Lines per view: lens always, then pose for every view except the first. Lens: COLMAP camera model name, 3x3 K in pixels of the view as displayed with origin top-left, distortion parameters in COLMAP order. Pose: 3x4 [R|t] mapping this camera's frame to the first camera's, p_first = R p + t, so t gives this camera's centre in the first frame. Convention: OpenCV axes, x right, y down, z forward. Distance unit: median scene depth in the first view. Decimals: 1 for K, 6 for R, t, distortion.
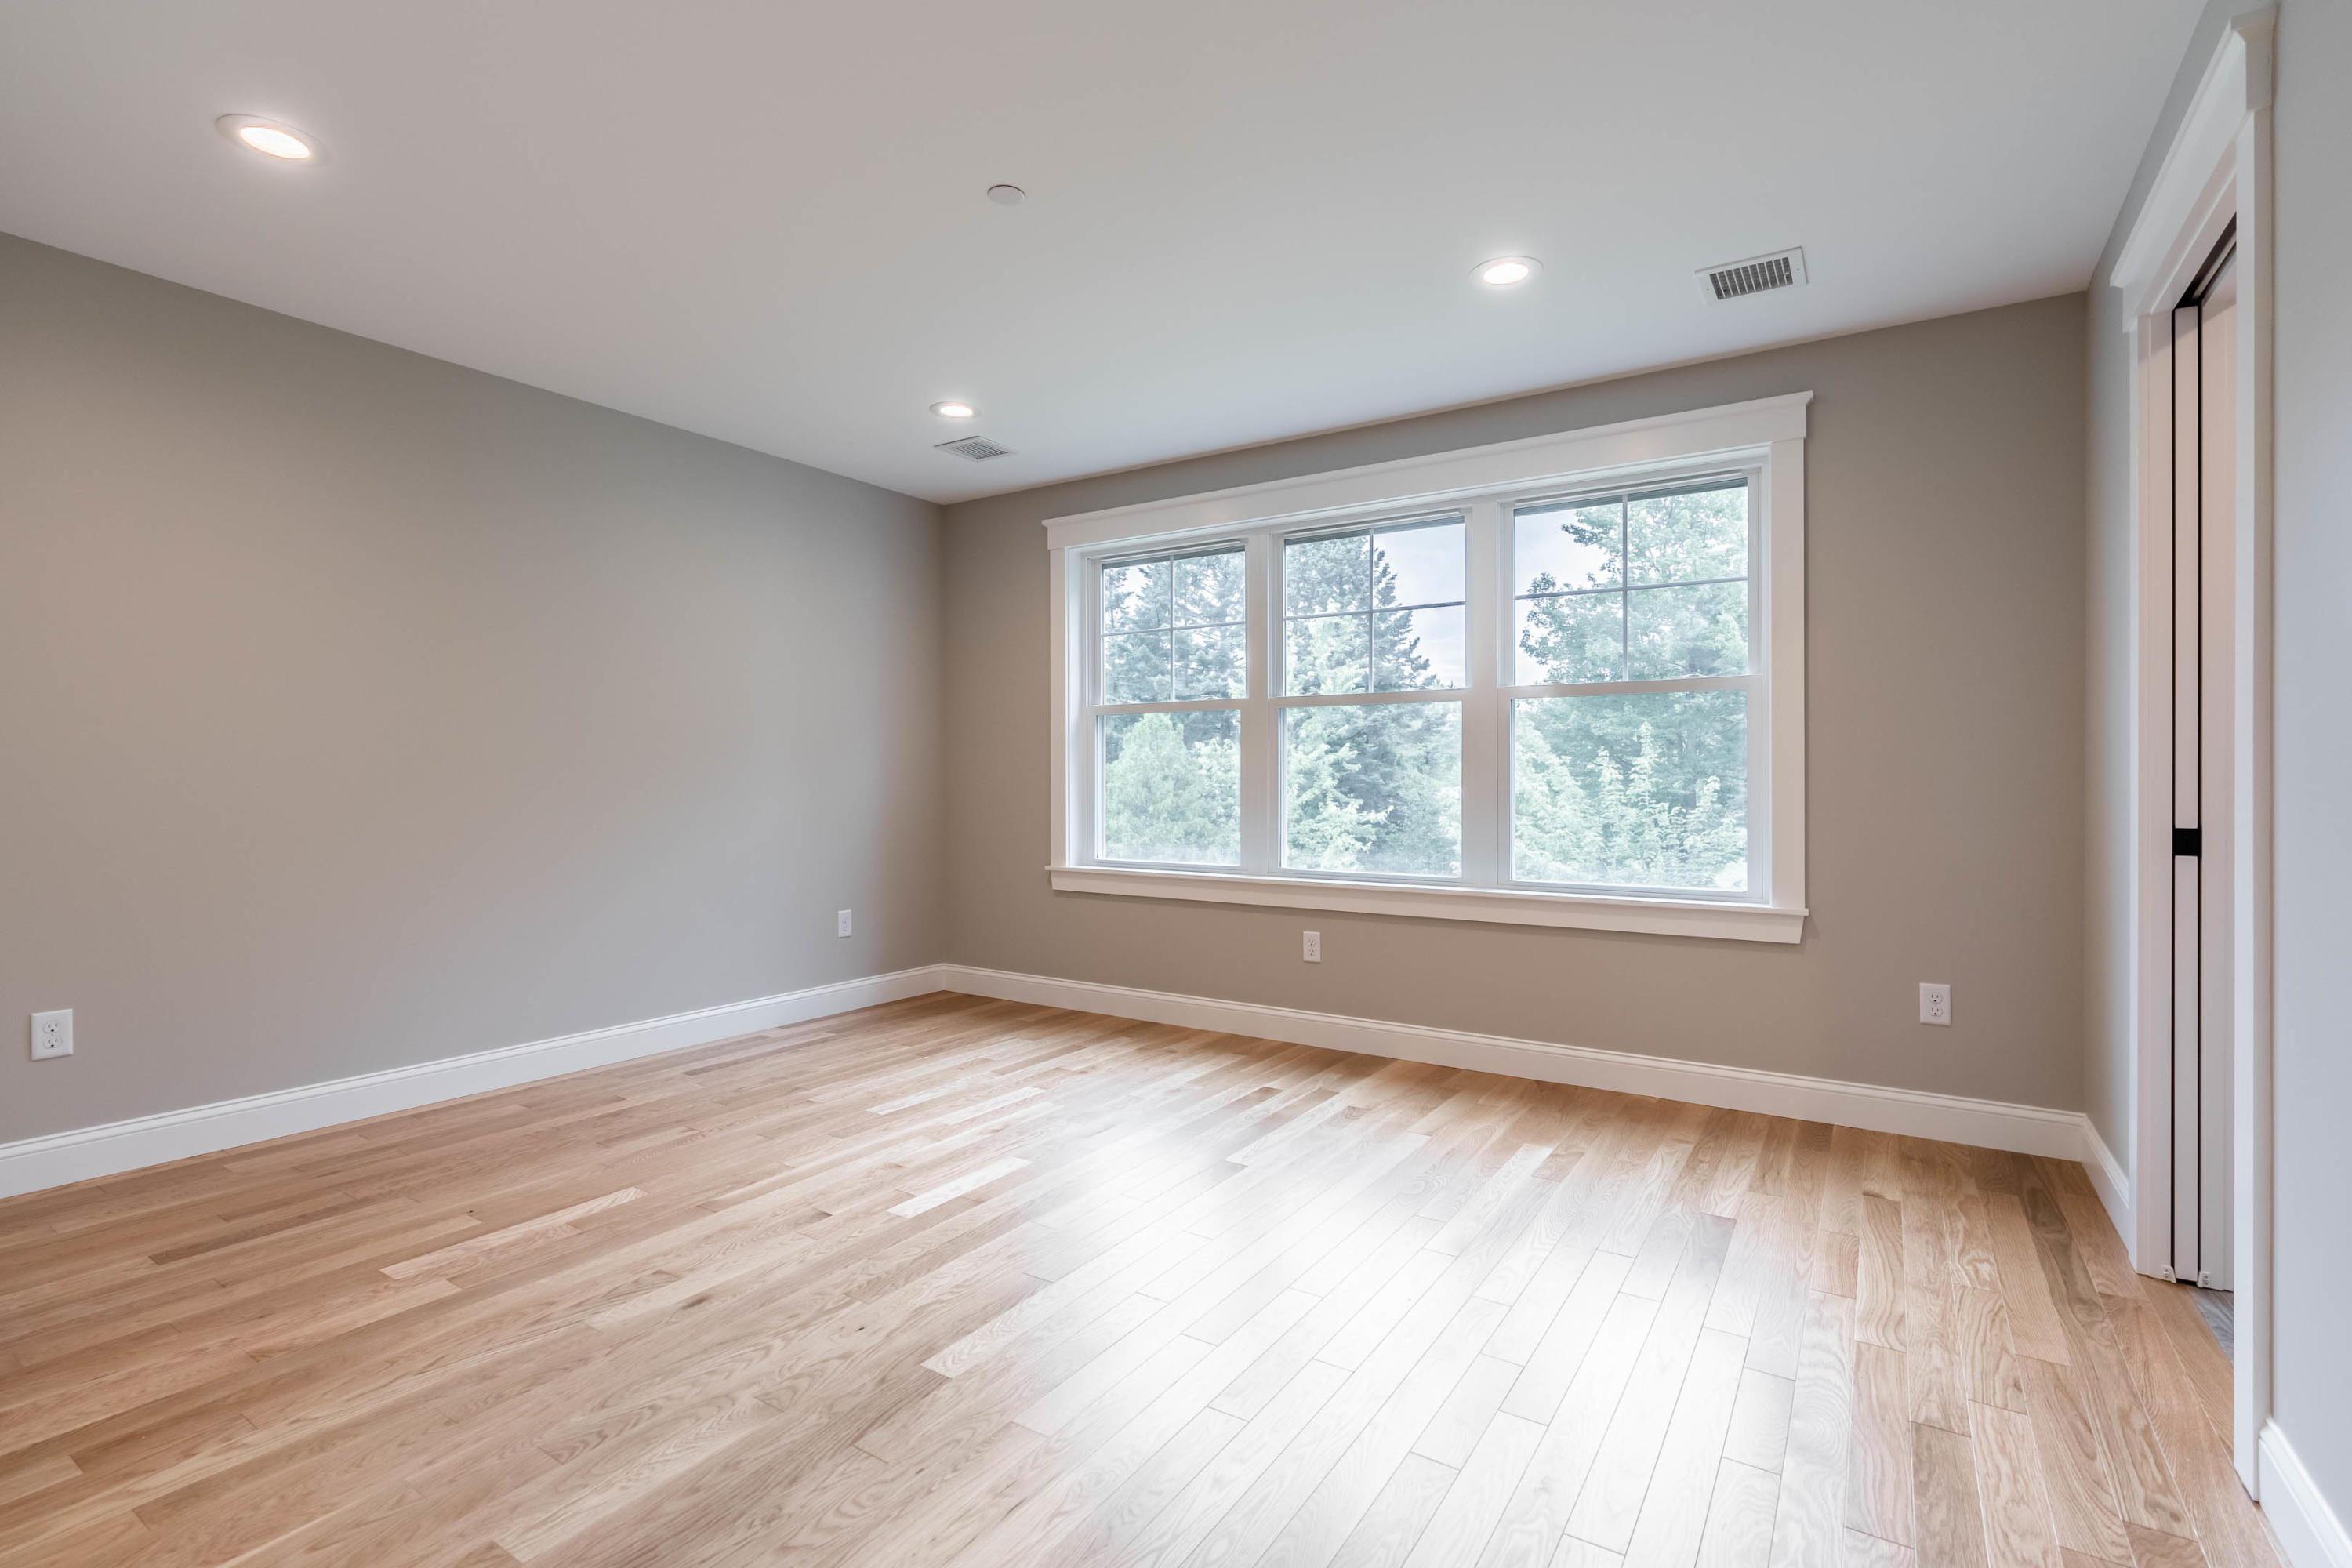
lens RADIAL K [[1084.0, 0, 1176.0], [0, 1084.0, 784.0], [0, 0, 1]] dist [-0.000664, 0.000978]
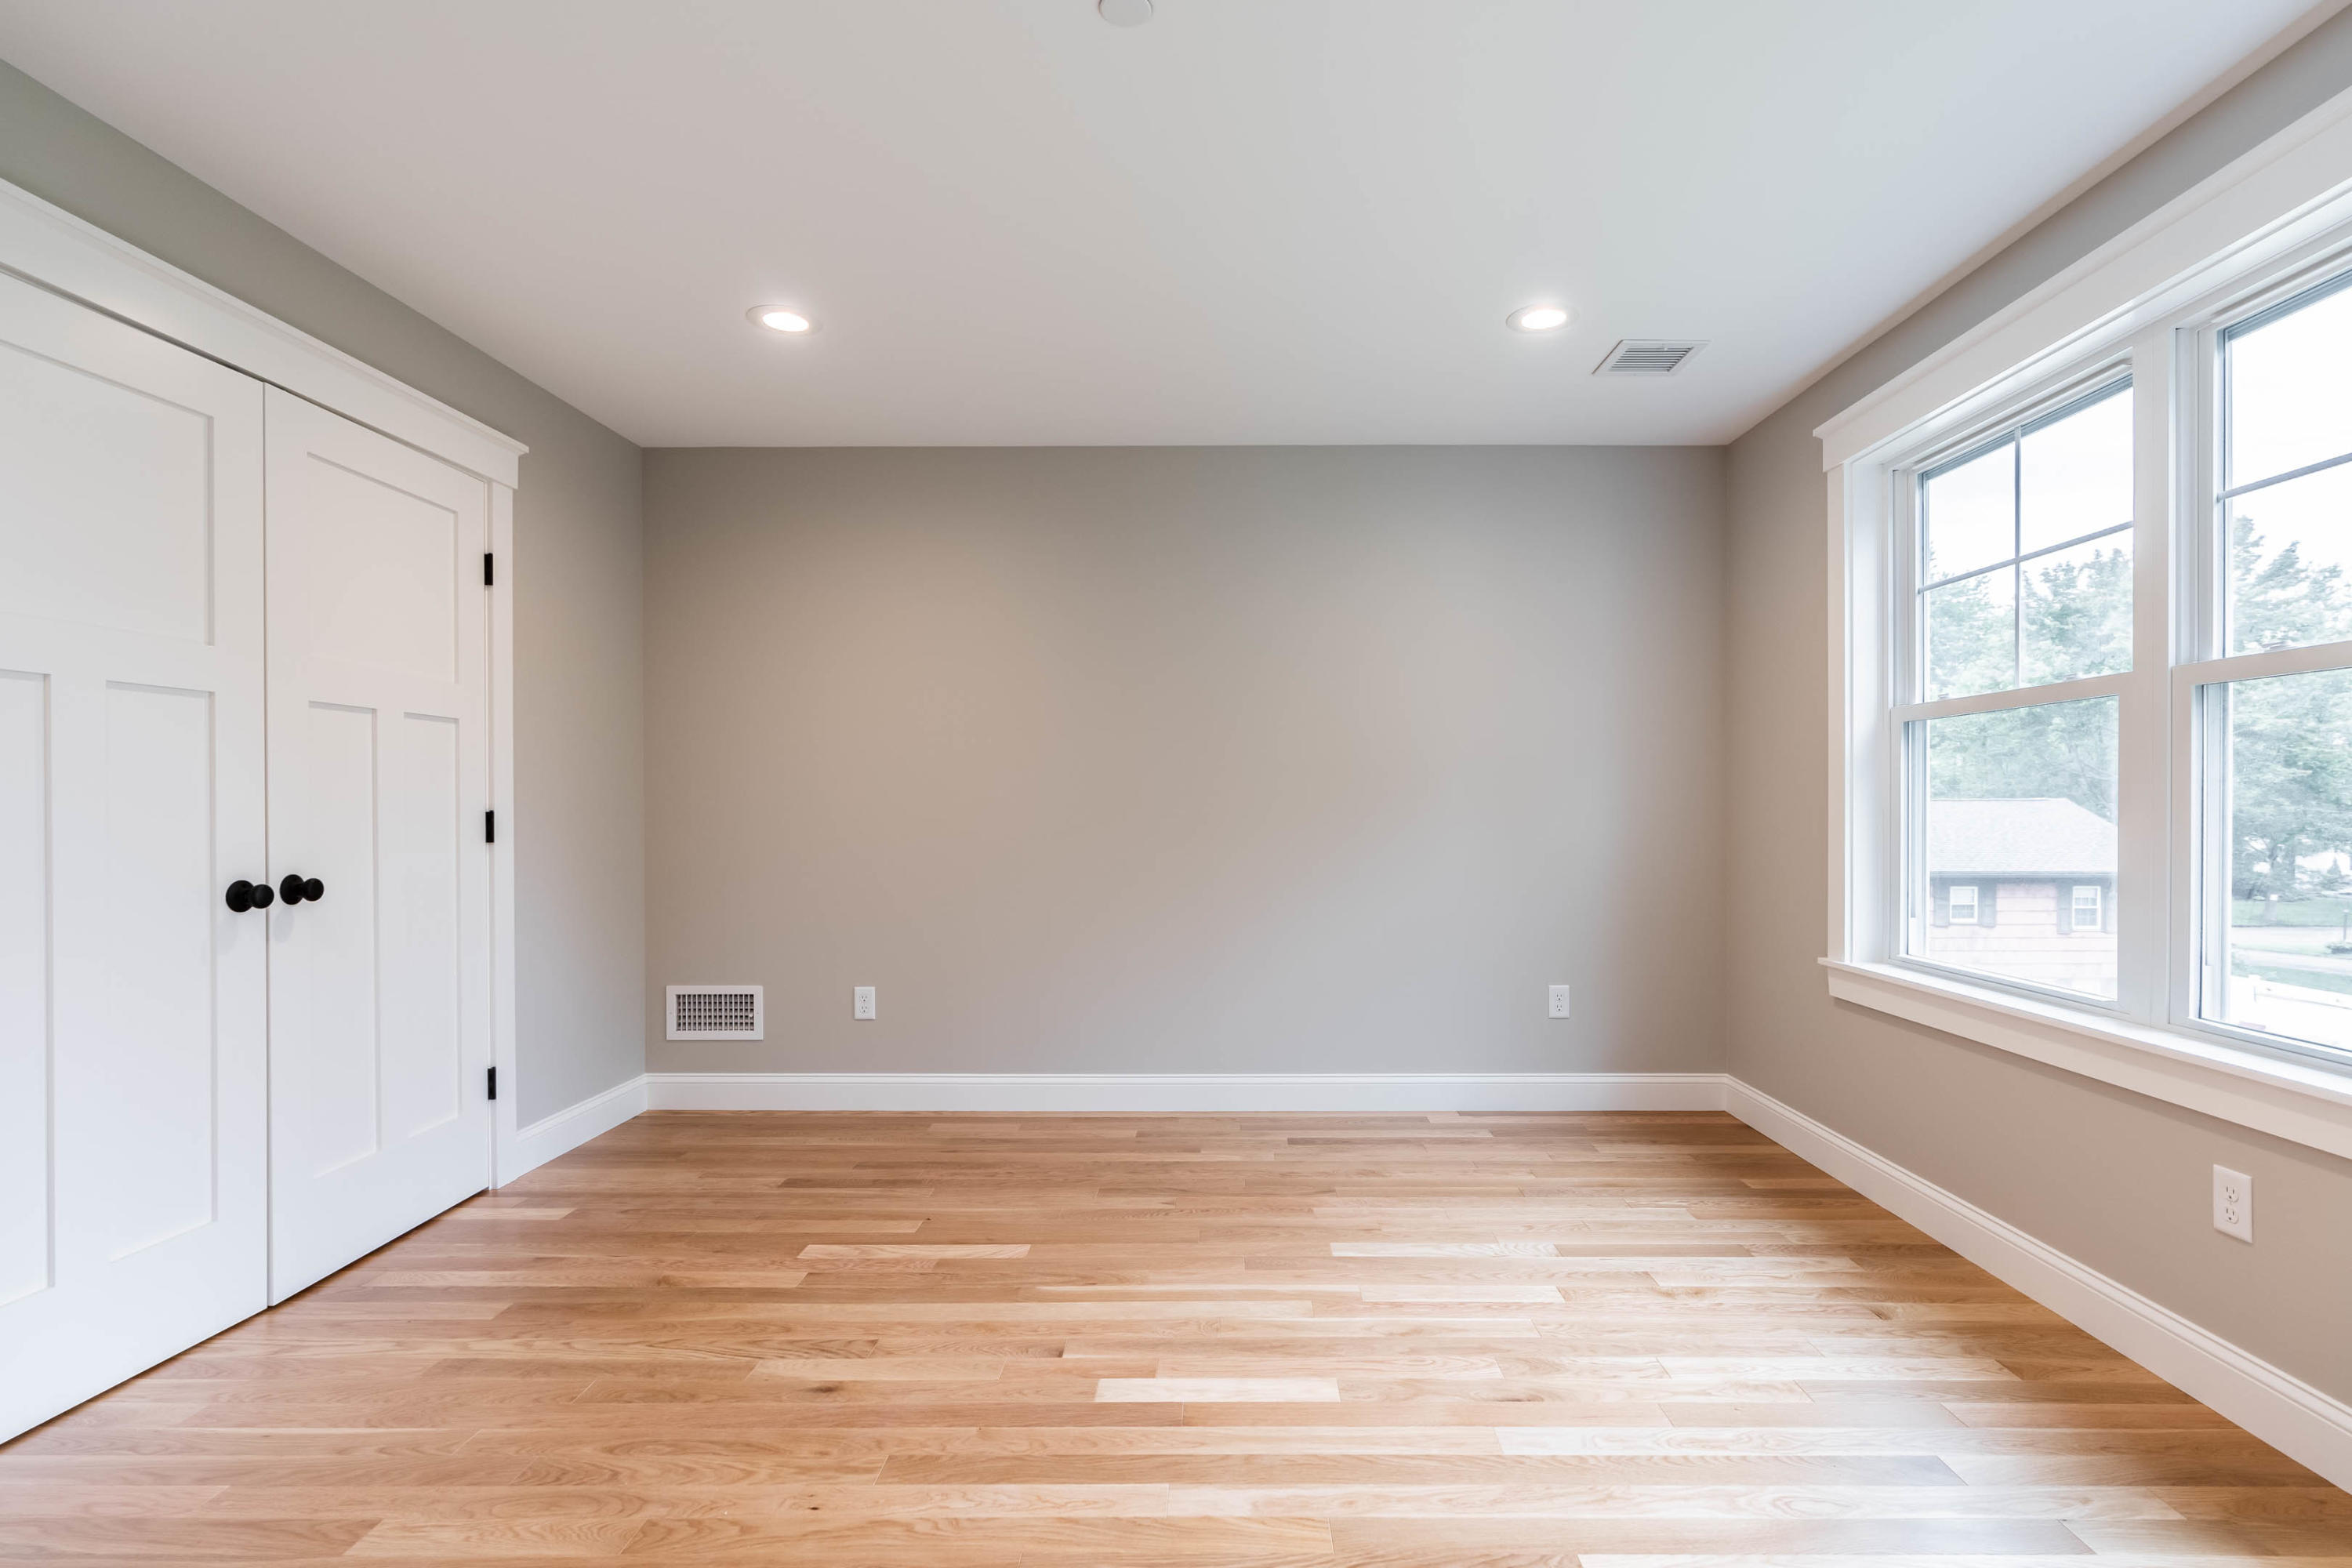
lens RADIAL K [[1111.2, 0, 1169.6], [0, 1111.2, 820.6], [0, 0, 1]] dist [-0.005775, 0.001408]
pose [[0.546770, 0.008794, -0.837237, 0.360527], [-0.002516, 0.999958, 0.008860, -0.019834], [0.837279, -0.002738, 0.546769, 0.490700]]
